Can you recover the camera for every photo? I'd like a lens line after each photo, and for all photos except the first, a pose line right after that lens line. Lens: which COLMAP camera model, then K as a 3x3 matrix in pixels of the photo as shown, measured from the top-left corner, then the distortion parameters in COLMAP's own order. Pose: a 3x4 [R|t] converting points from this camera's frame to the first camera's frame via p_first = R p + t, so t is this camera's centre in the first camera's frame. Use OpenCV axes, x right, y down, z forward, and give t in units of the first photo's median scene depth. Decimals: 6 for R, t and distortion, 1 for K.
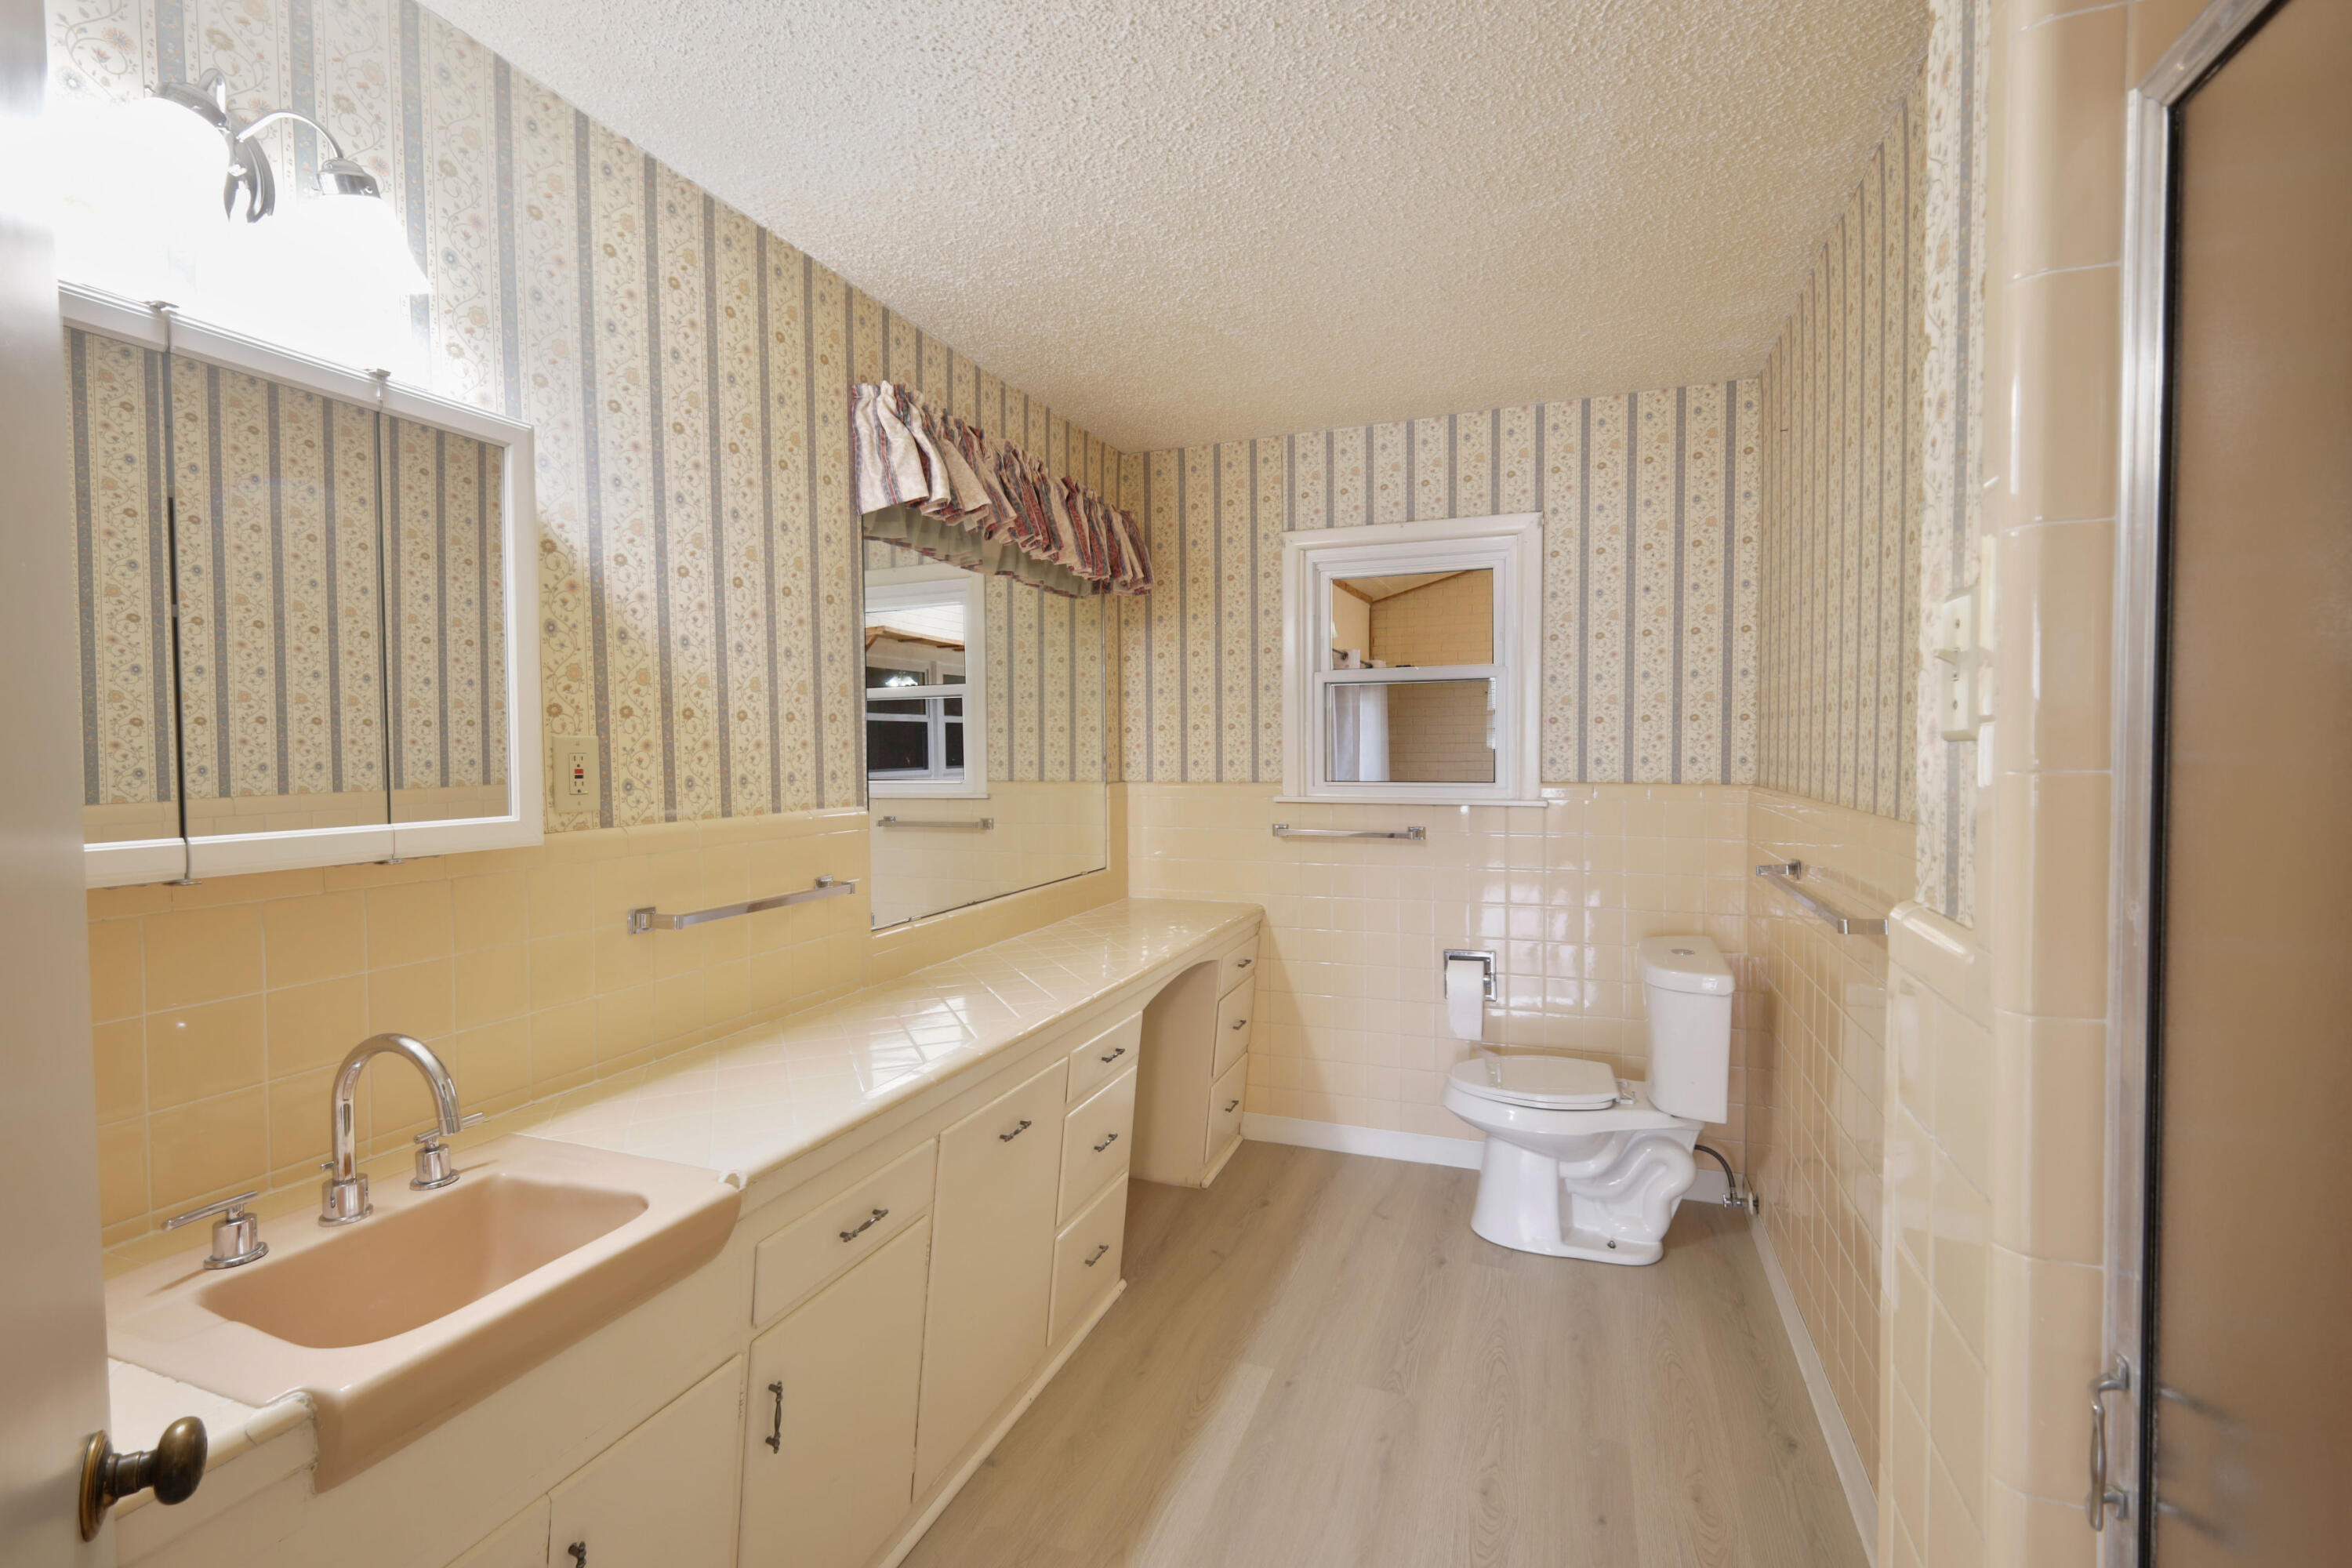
lens RADIAL K [[1019.3, 0, 1231.4], [0, 1019.3, 775.2], [0, 0, 1]] dist [0.002431, -0.000169]
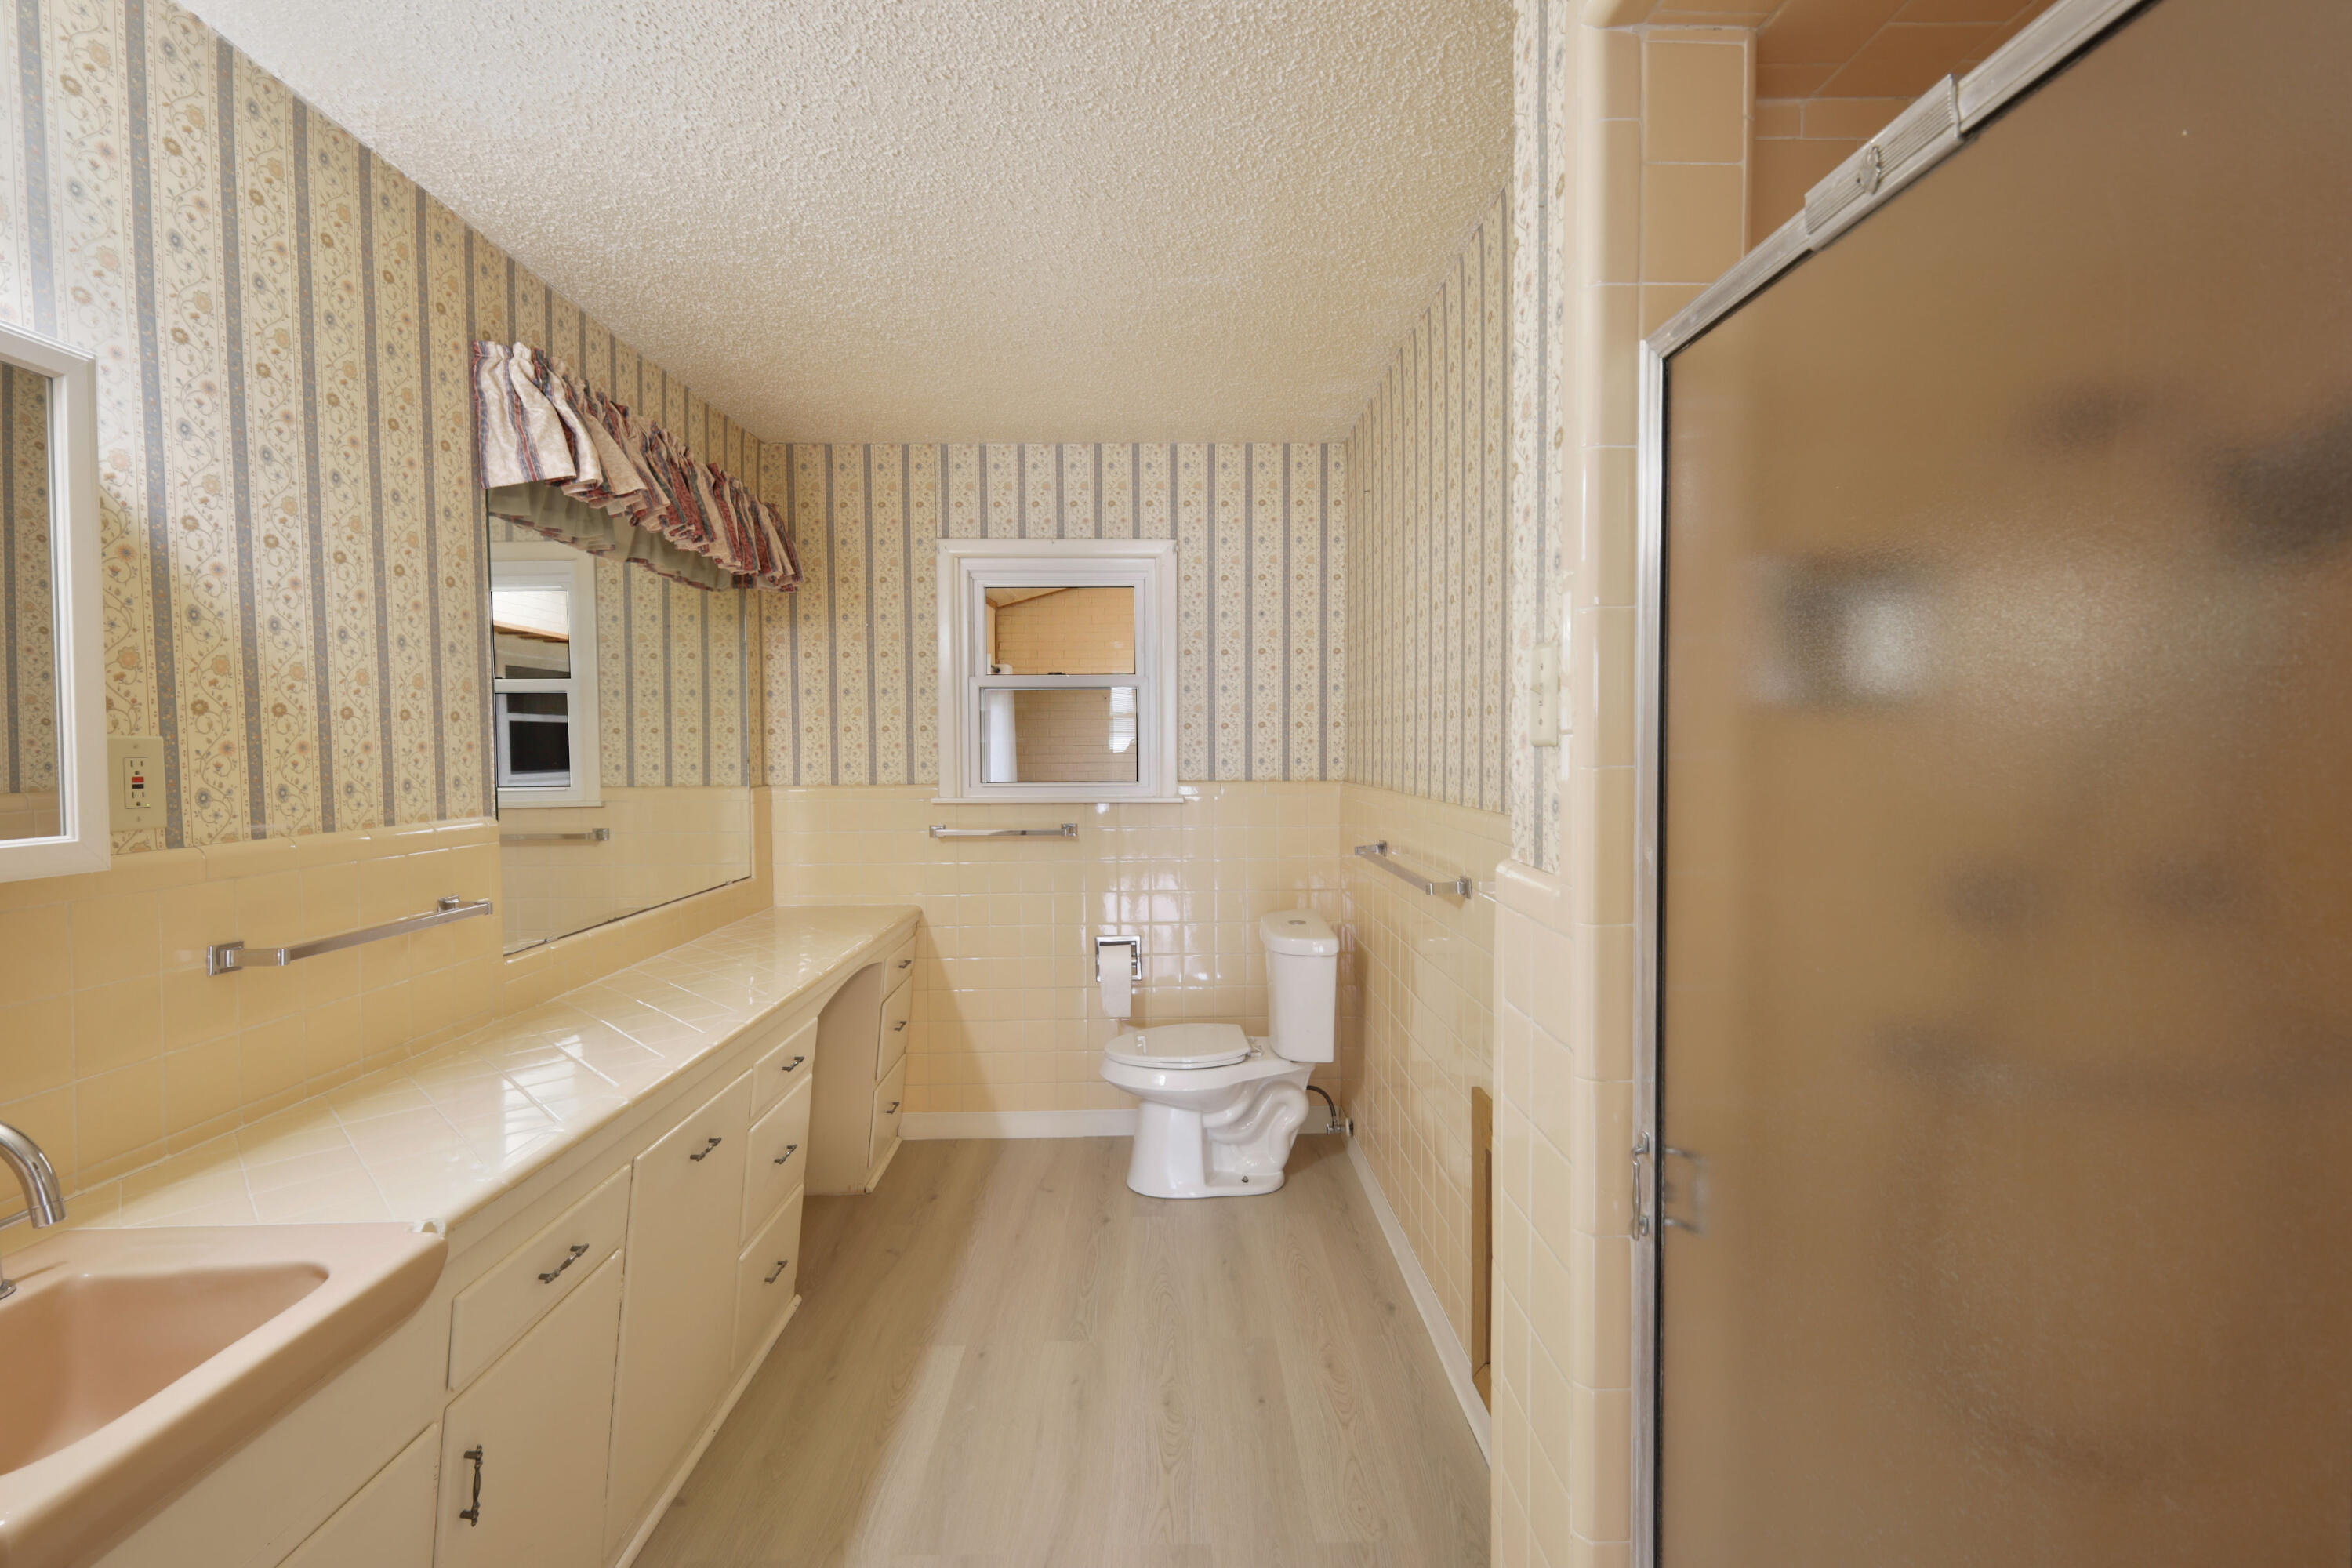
lens RADIAL K [[1019.3, 0, 1231.4], [0, 1019.3, 775.2], [0, 0, 1]] dist [0.002431, -0.000169]
pose [[0.917915, -0.009799, 0.396656, -0.103094], [0.010506, 0.999945, 0.000388, 0.000867], [-0.396638, 0.003811, 0.917967, -0.061274]]
